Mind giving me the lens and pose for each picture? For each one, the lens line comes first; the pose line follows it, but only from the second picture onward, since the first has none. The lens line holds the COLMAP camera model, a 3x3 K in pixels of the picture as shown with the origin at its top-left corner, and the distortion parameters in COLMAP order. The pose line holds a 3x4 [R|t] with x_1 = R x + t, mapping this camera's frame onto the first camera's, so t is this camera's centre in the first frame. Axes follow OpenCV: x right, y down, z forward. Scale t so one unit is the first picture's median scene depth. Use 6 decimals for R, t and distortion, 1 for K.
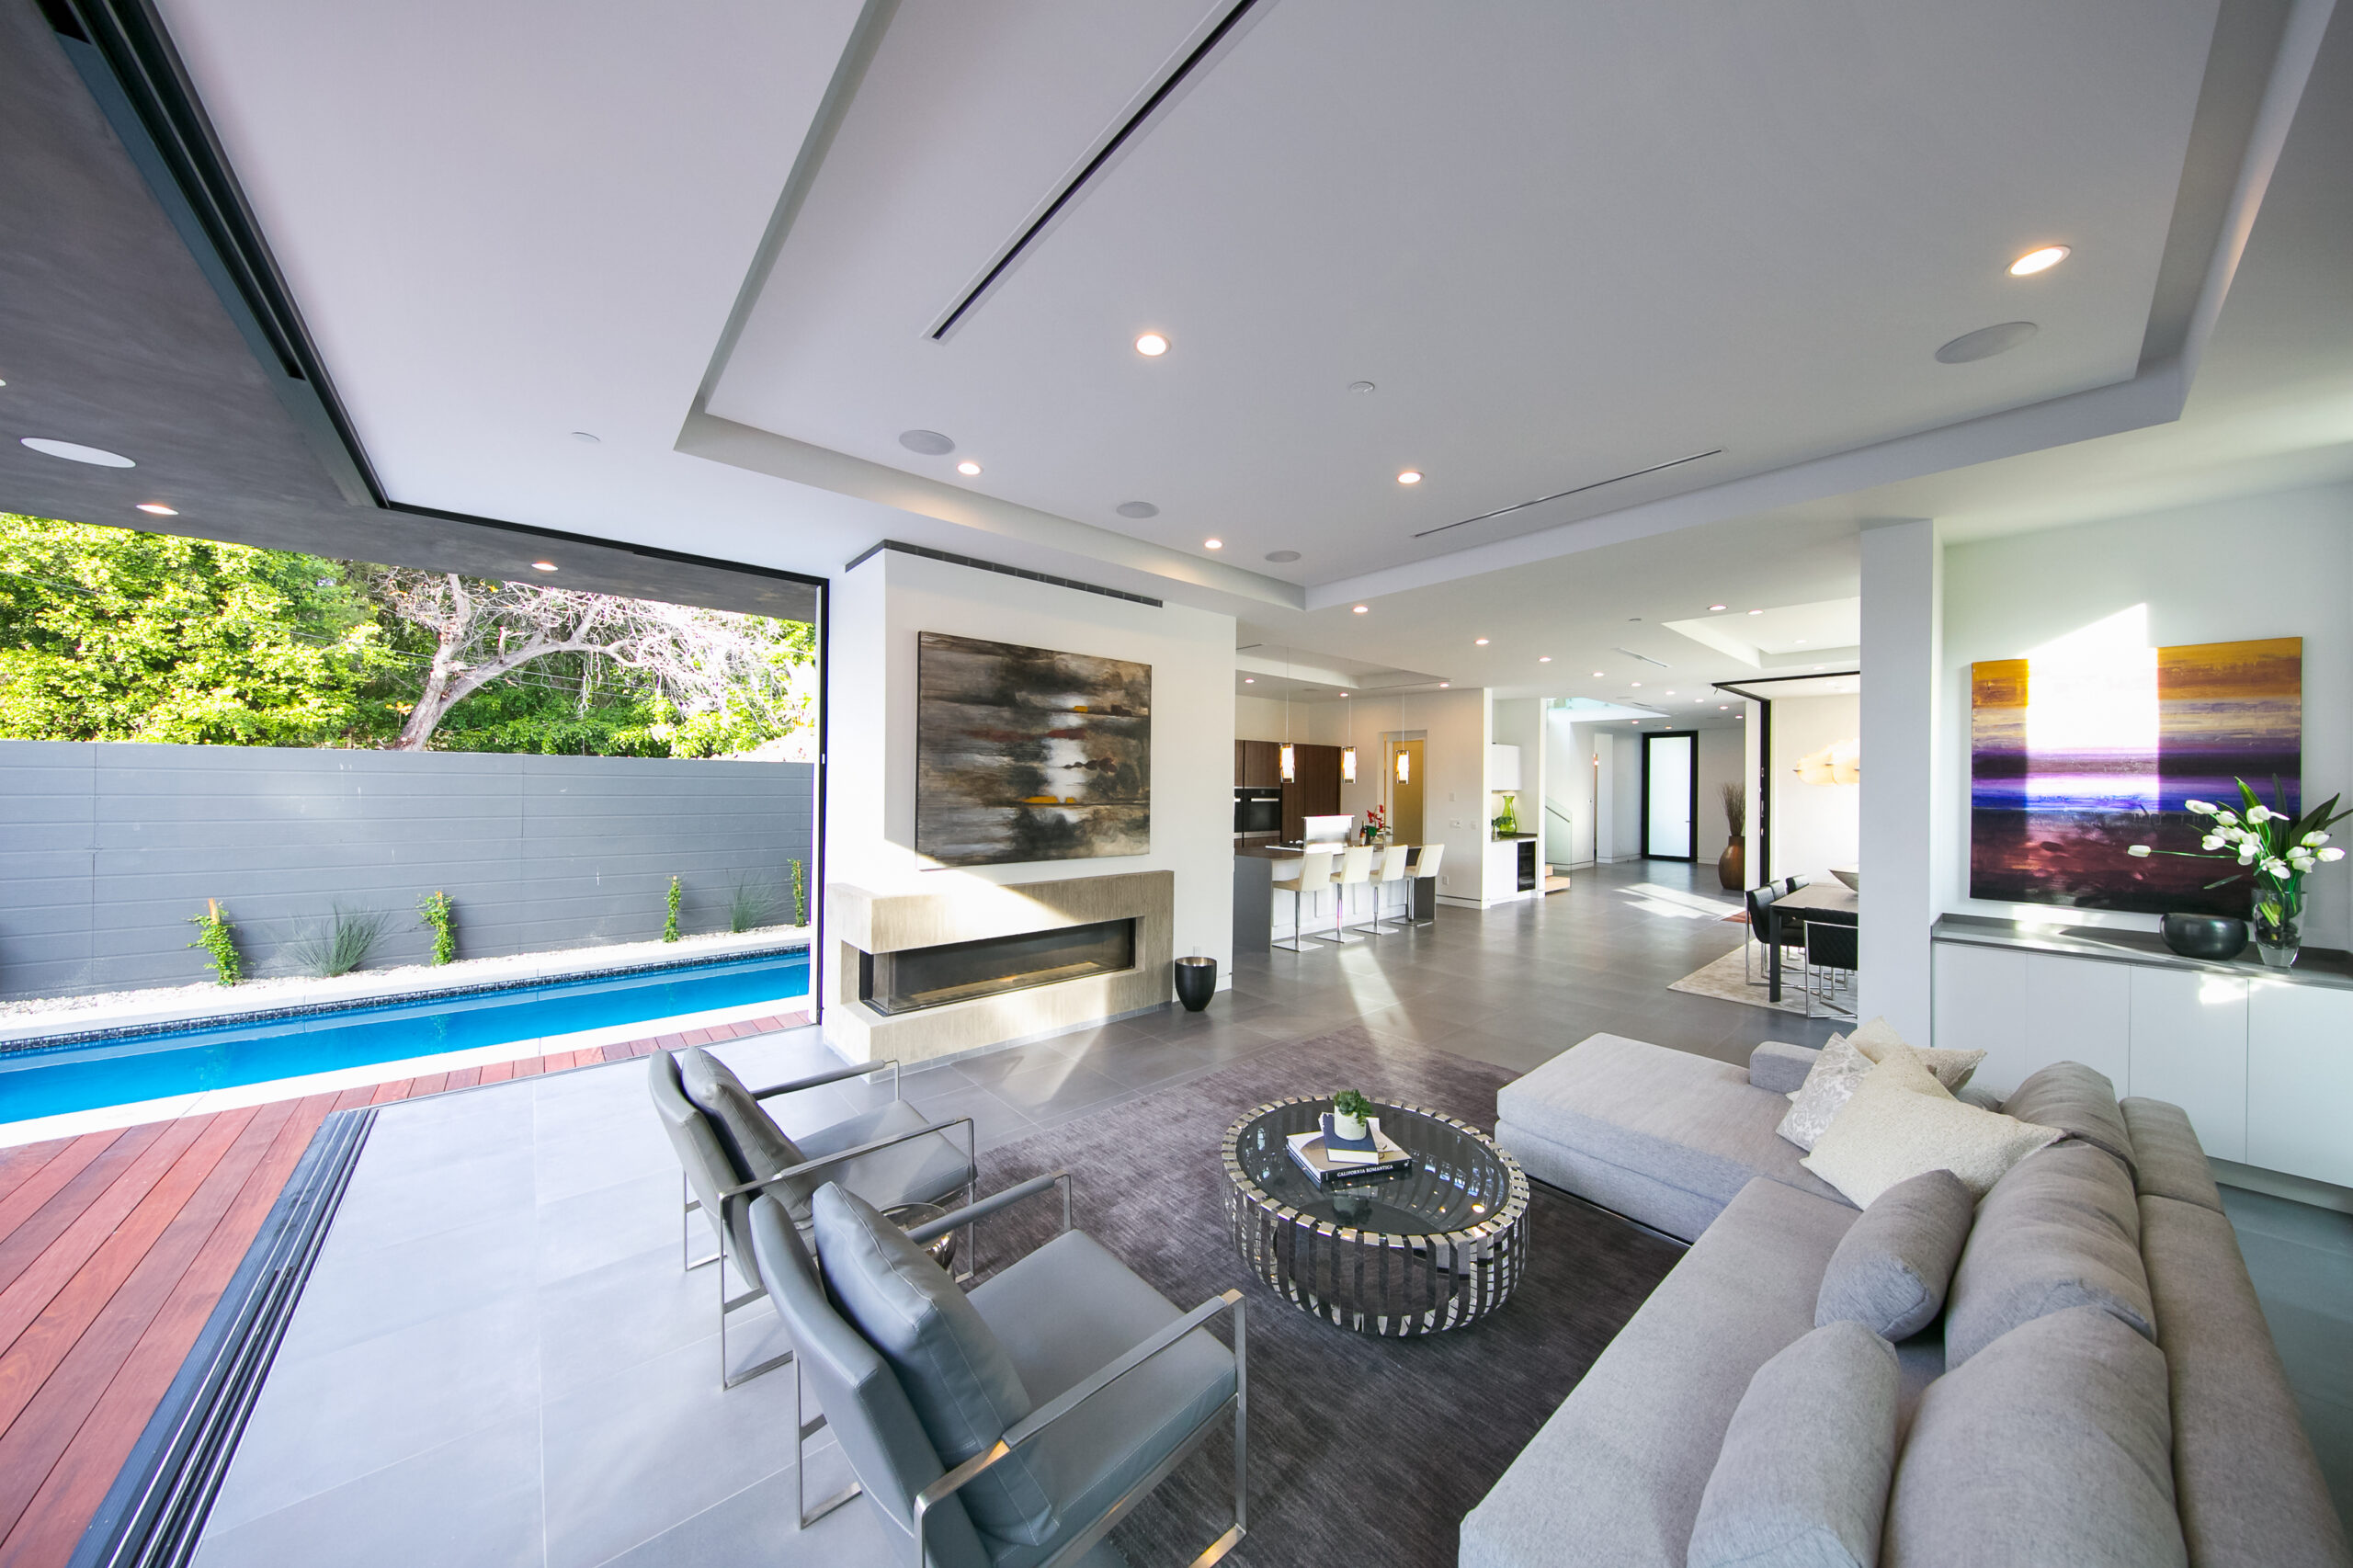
lens RADIAL K [[746.3, 0, 1173.0], [0, 746.3, 785.3], [0, 0, 1]] dist [-0.002307, -0.000188]
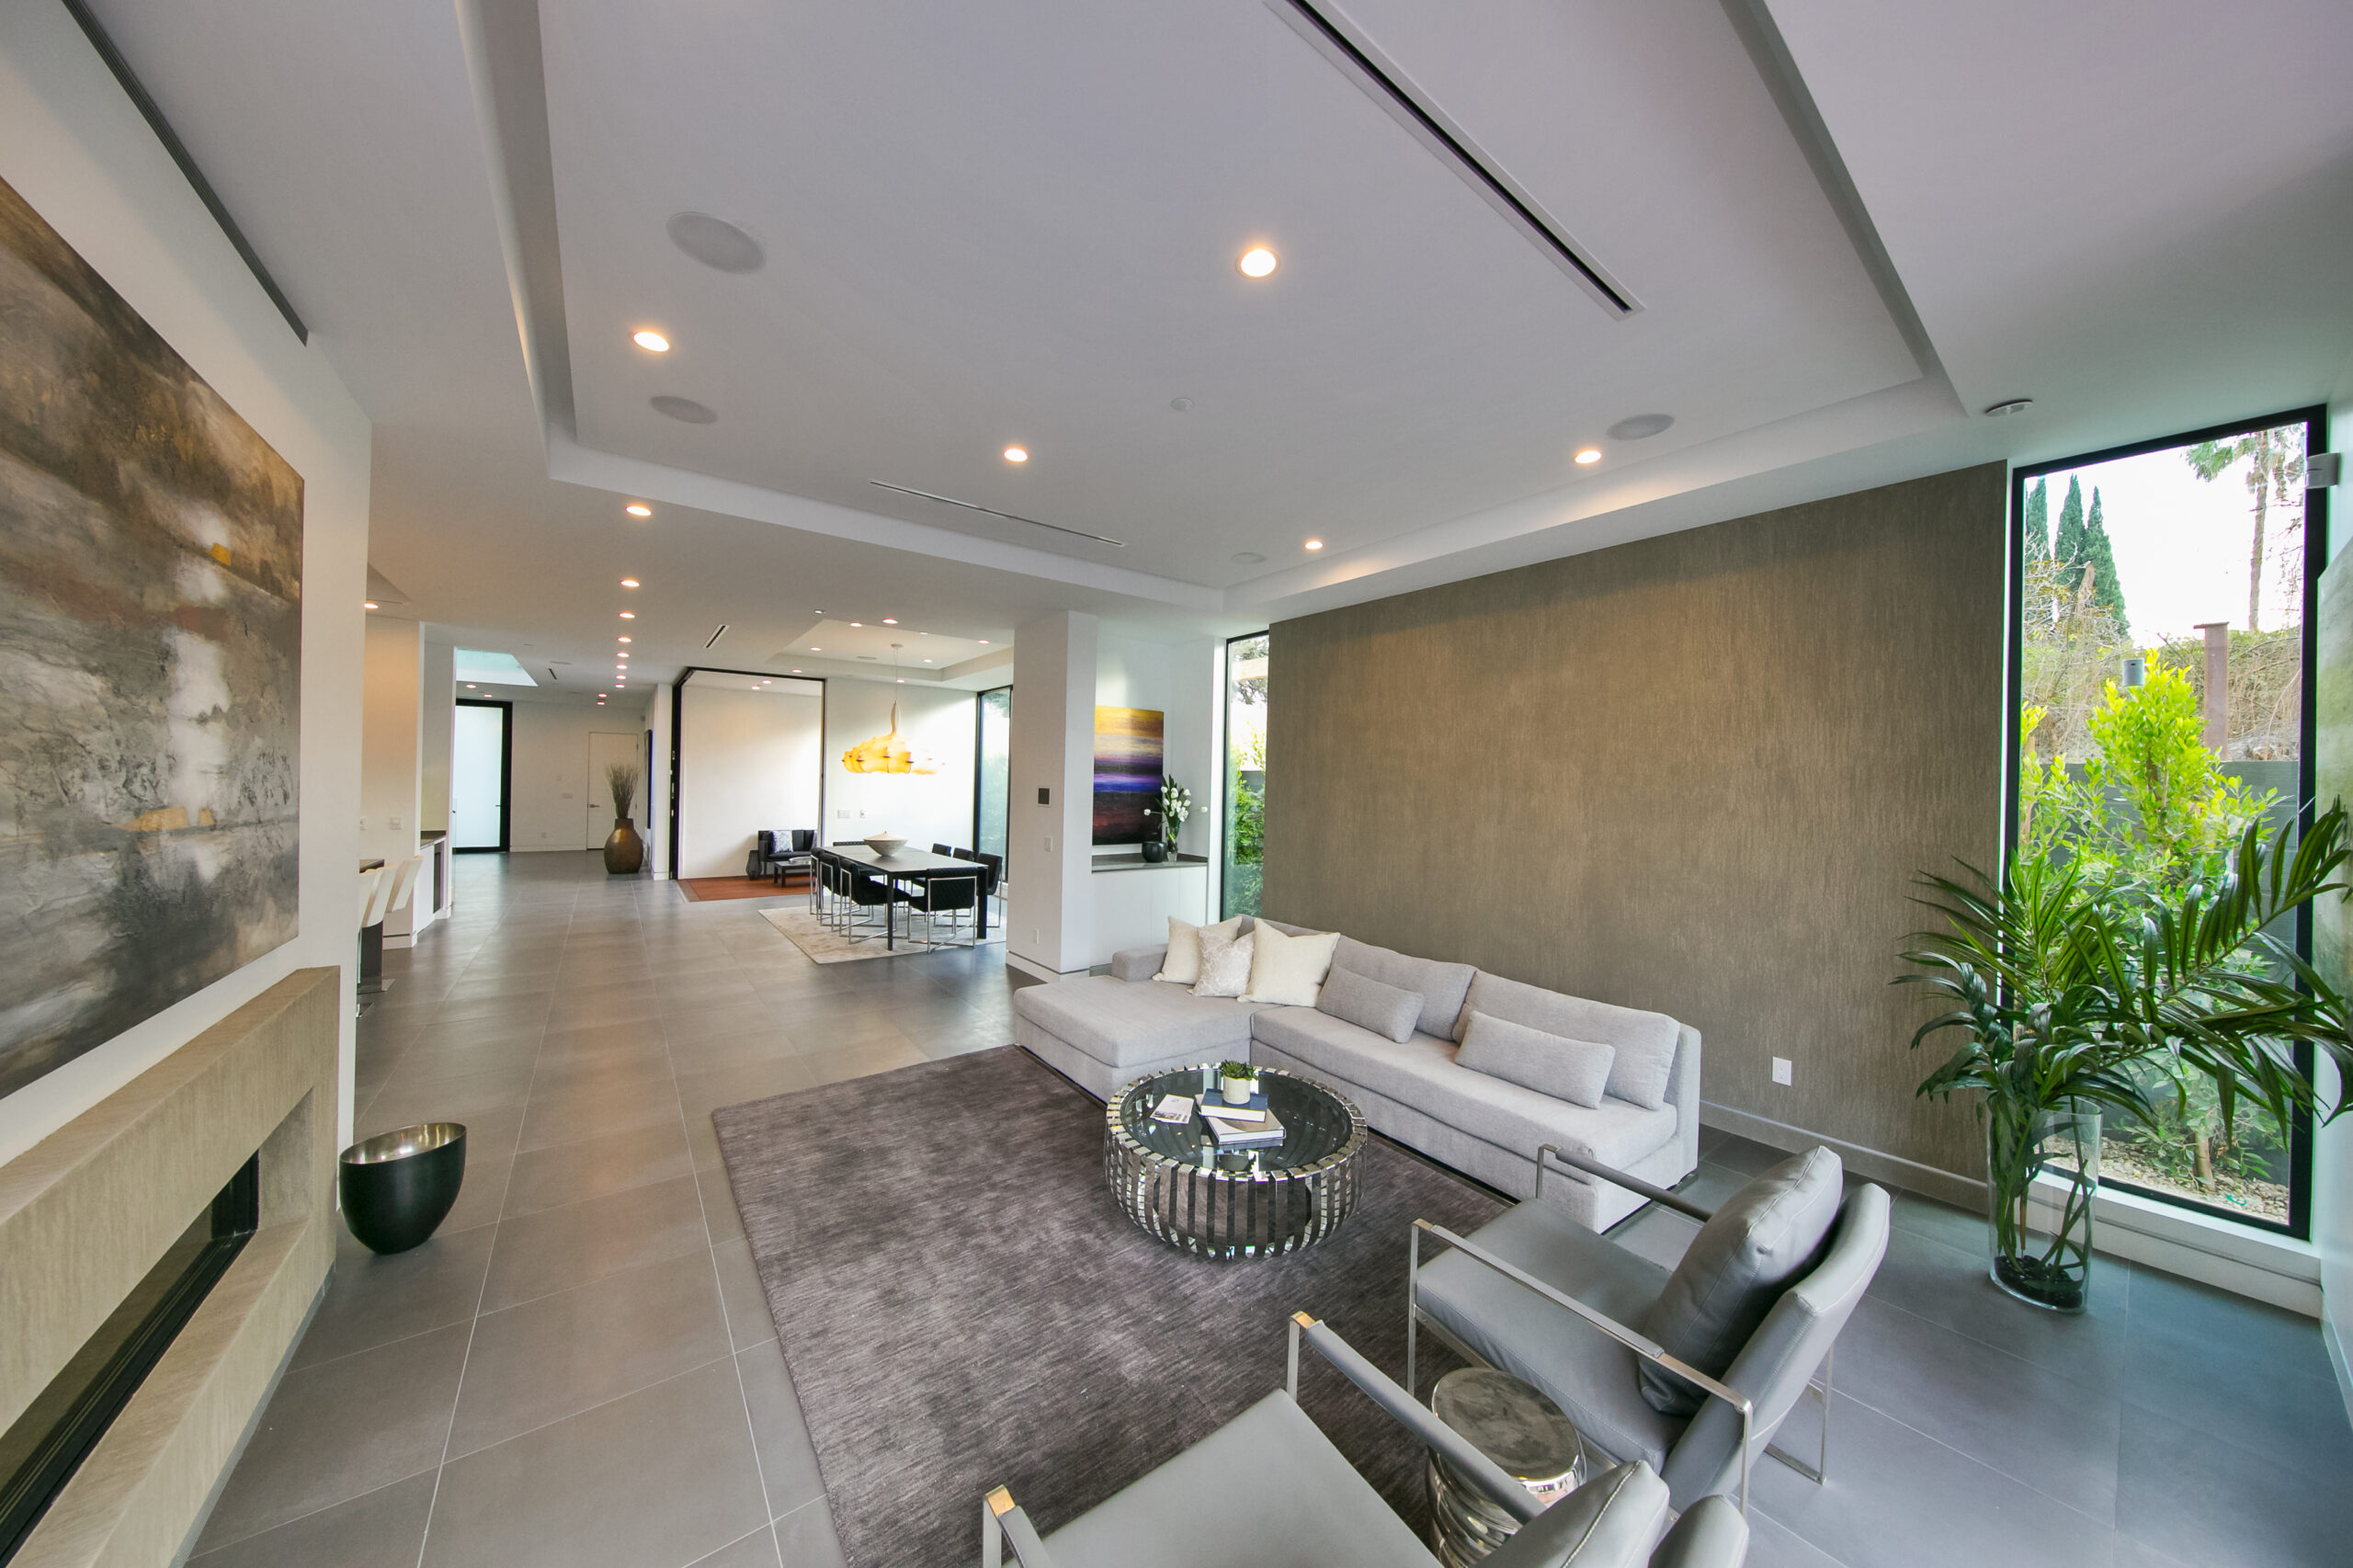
lens RADIAL K [[746.3, 0, 1186.1], [0, 746.3, 783.5], [0, 0, 1]] dist [-0.002307, -0.000188]
pose [[0.052437, -0.009153, 0.998582, -0.452062], [-0.020731, 0.999733, 0.010252, -0.007776], [-0.998409, -0.021239, 0.052233, 0.530500]]
